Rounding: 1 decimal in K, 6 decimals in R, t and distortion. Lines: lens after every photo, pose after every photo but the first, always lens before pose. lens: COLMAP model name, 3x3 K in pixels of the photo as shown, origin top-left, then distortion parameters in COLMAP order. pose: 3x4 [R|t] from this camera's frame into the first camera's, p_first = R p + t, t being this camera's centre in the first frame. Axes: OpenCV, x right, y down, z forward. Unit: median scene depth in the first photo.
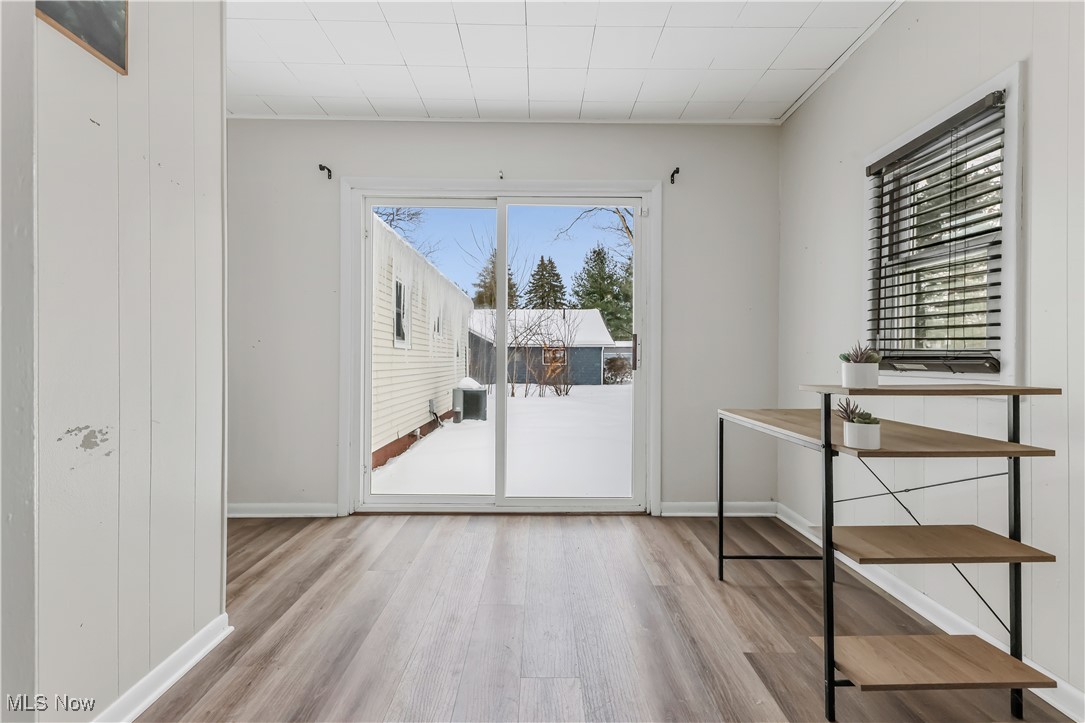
lens RADIAL K [[479.5, 0, 547.1], [0, 479.5, 353.6], [0, 0, 1]] dist [0.000083, -0.000055]
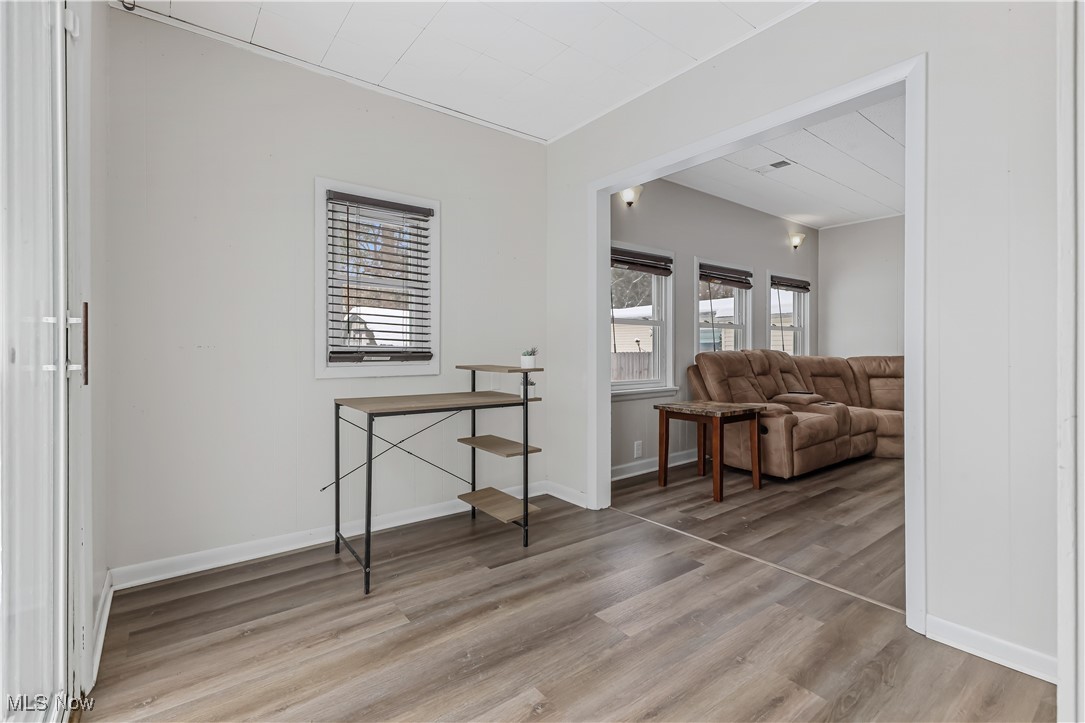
lens RADIAL K [[479.5, 0, 547.1], [0, 479.5, 353.6], [0, 0, 1]] dist [0.000083, -0.000055]
pose [[-0.609796, -0.008864, 0.792509, -0.695089], [-0.006880, 0.999959, 0.005891, 0.000970], [-0.792528, -0.001860, -0.609832, 1.550134]]
